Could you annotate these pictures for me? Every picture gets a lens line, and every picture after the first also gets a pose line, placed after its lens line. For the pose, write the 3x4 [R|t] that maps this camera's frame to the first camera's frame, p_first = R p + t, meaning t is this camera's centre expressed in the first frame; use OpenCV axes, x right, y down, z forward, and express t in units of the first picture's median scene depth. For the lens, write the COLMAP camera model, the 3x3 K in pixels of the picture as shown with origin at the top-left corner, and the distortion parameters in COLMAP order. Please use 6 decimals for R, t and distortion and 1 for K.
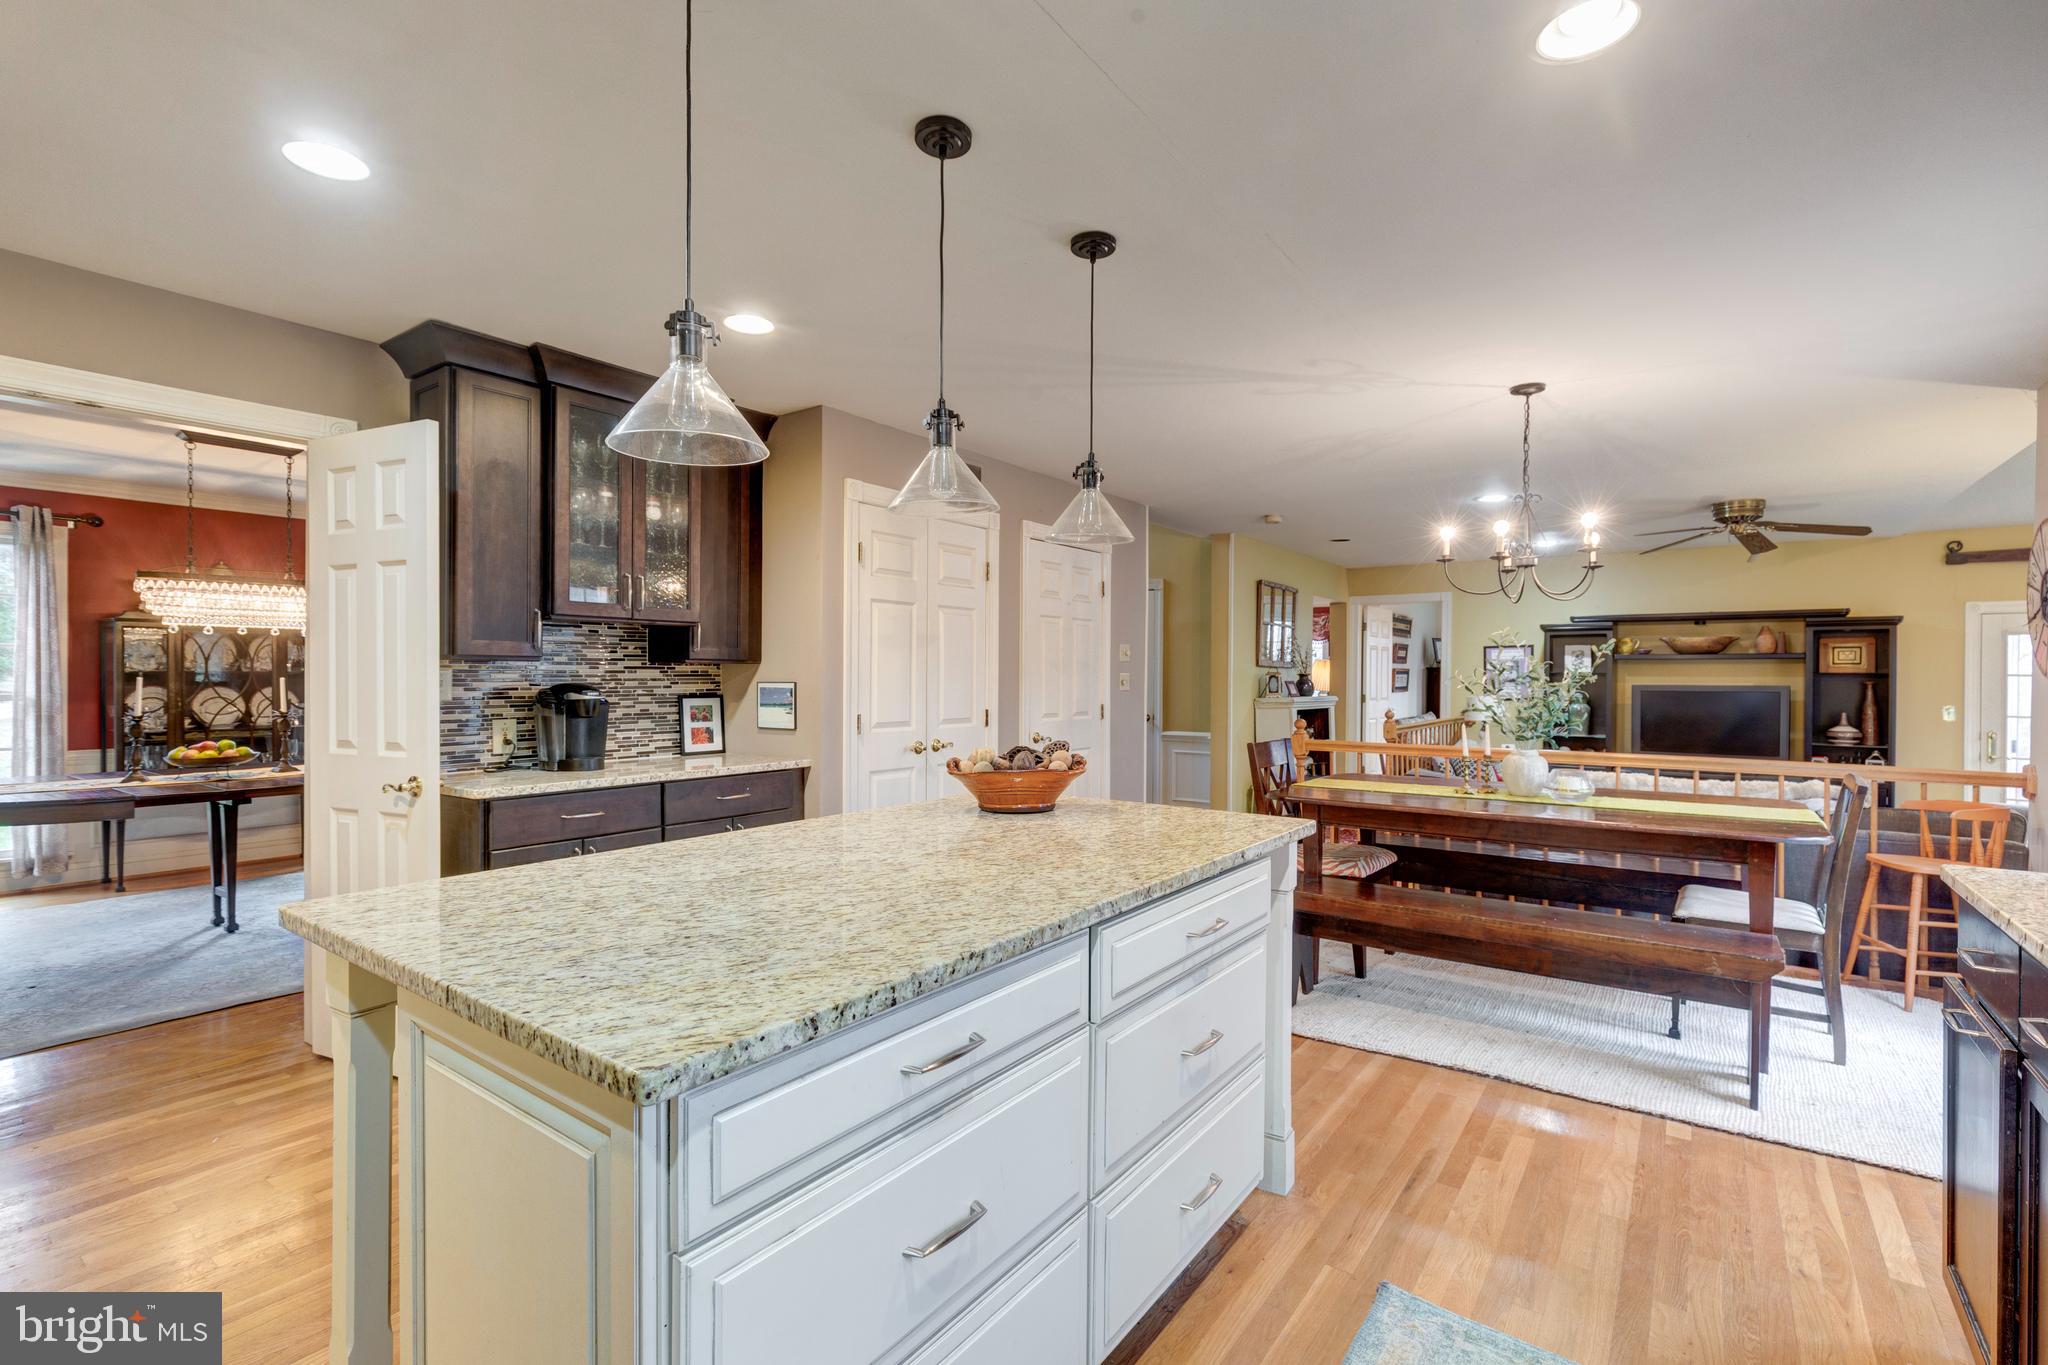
lens RADIAL K [[913.9, 0, 1043.3], [0, 913.9, 677.9], [0, 0, 1]] dist [0.000307, -0.000235]
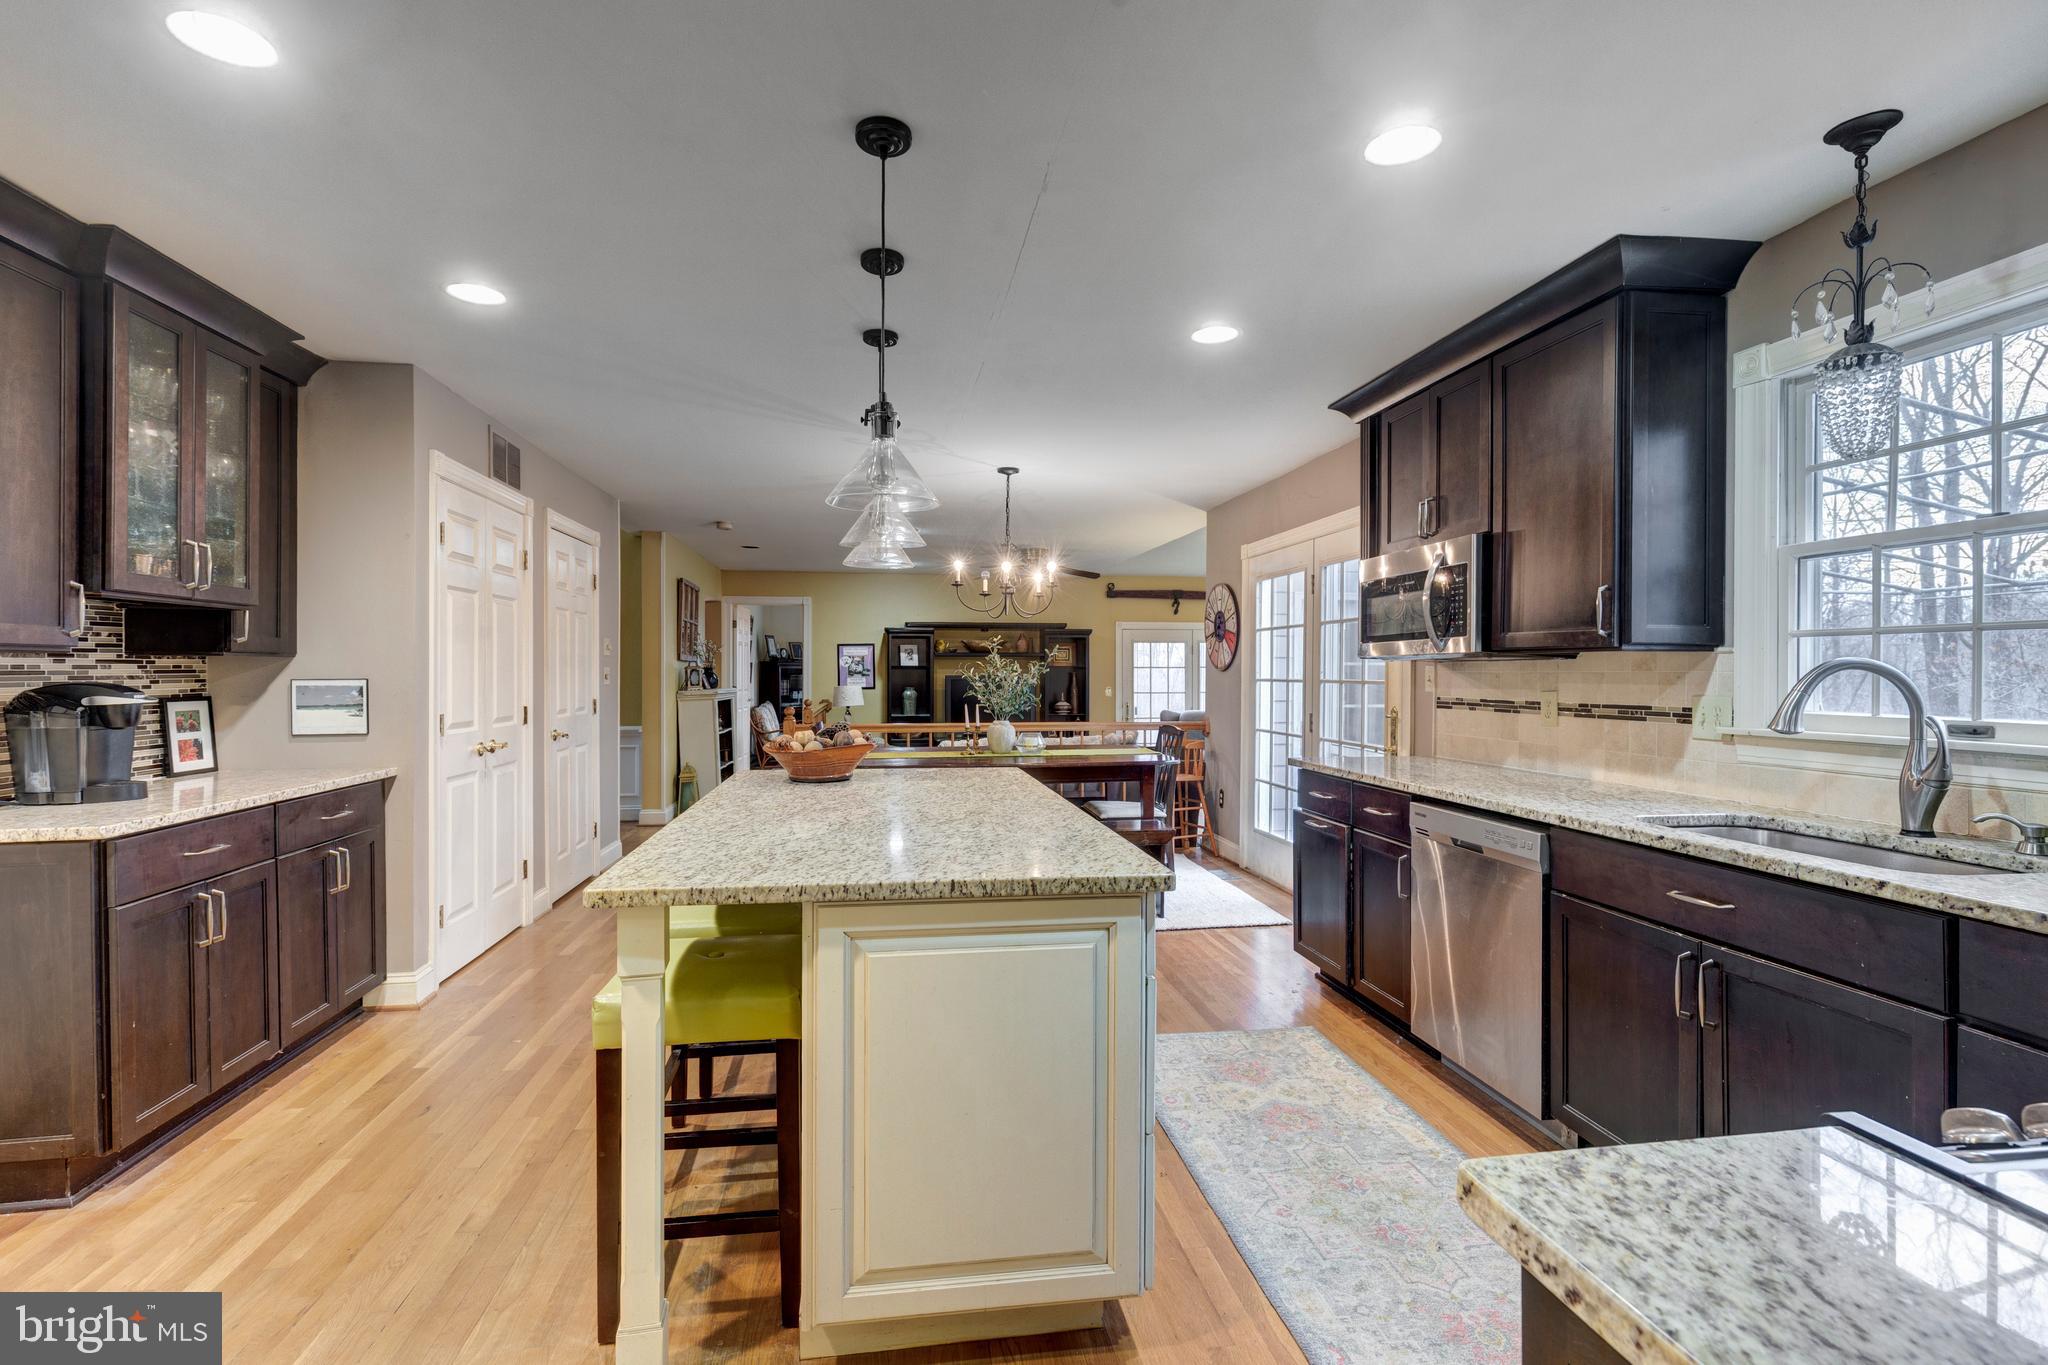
lens RADIAL K [[921.8, 0, 1011.5], [0, 921.8, 665.6], [0, 0, 1]] dist [0.000035, -0.000192]
pose [[0.714093, -0.000564, 0.700051, -0.250605], [0.004666, 0.999981, -0.003954, -0.000845], [-0.700035, 0.006090, 0.714082, -0.020559]]
